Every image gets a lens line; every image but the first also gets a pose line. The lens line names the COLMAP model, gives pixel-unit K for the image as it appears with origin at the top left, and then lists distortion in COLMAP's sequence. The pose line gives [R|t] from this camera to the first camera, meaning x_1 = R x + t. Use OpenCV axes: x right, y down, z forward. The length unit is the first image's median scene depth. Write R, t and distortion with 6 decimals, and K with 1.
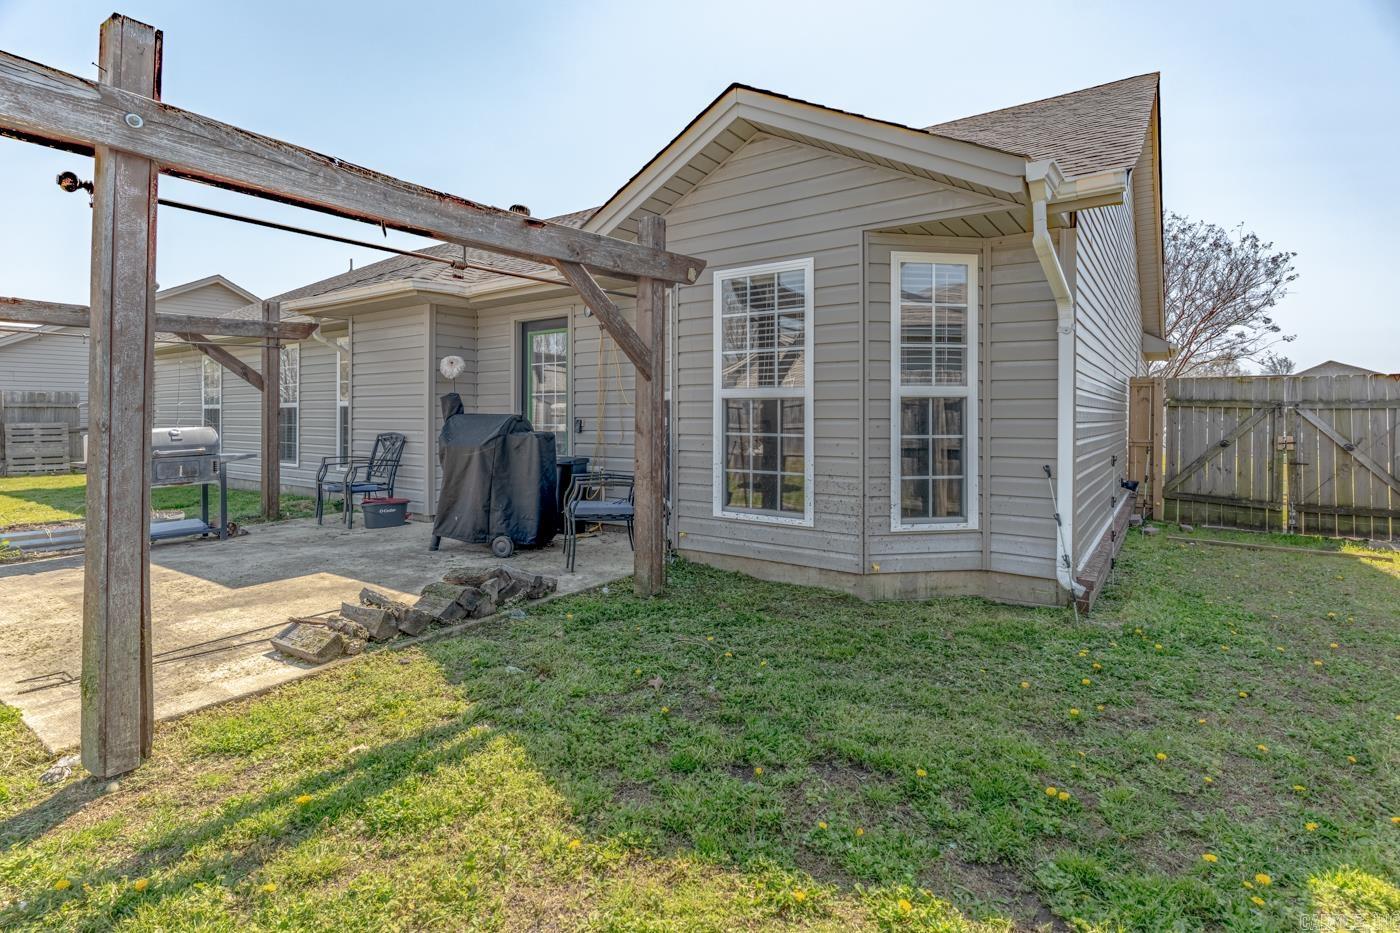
lens RADIAL K [[669.7, 0, 699.4], [0, 669.7, 422.9], [0, 0, 1]] dist [0.003141, -0.001258]
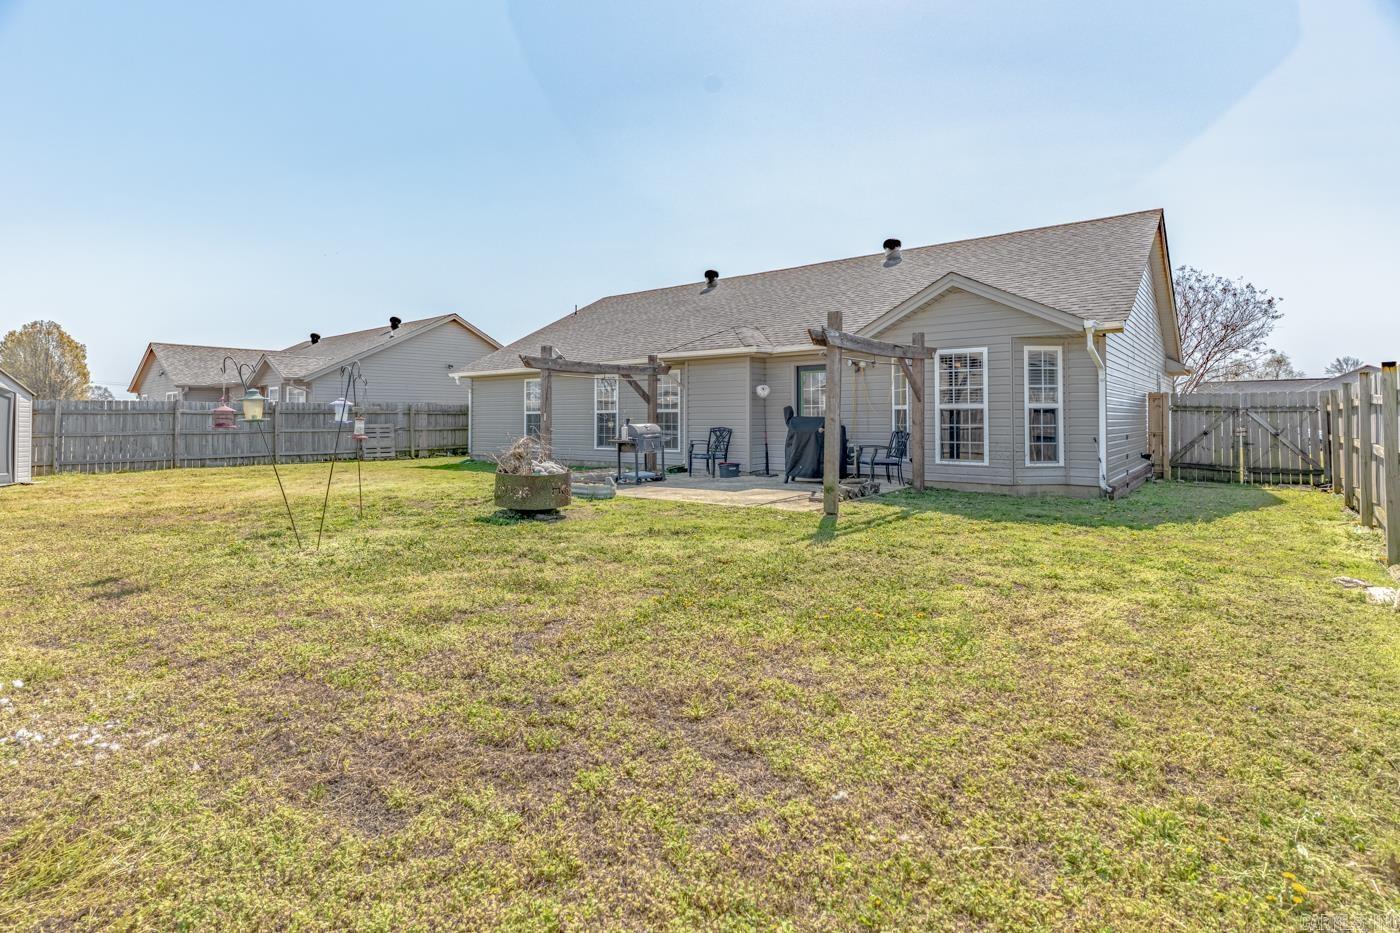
lens RADIAL K [[669.7, 0, 702.1], [0, 669.7, 409.9], [0, 0, 1]] dist [0.003141, -0.001258]
pose [[0.998267, -0.004101, -0.058696, -0.408061], [0.002751, 0.999731, -0.023051, 0.010178], [0.058775, 0.022849, 0.998010, -0.813499]]
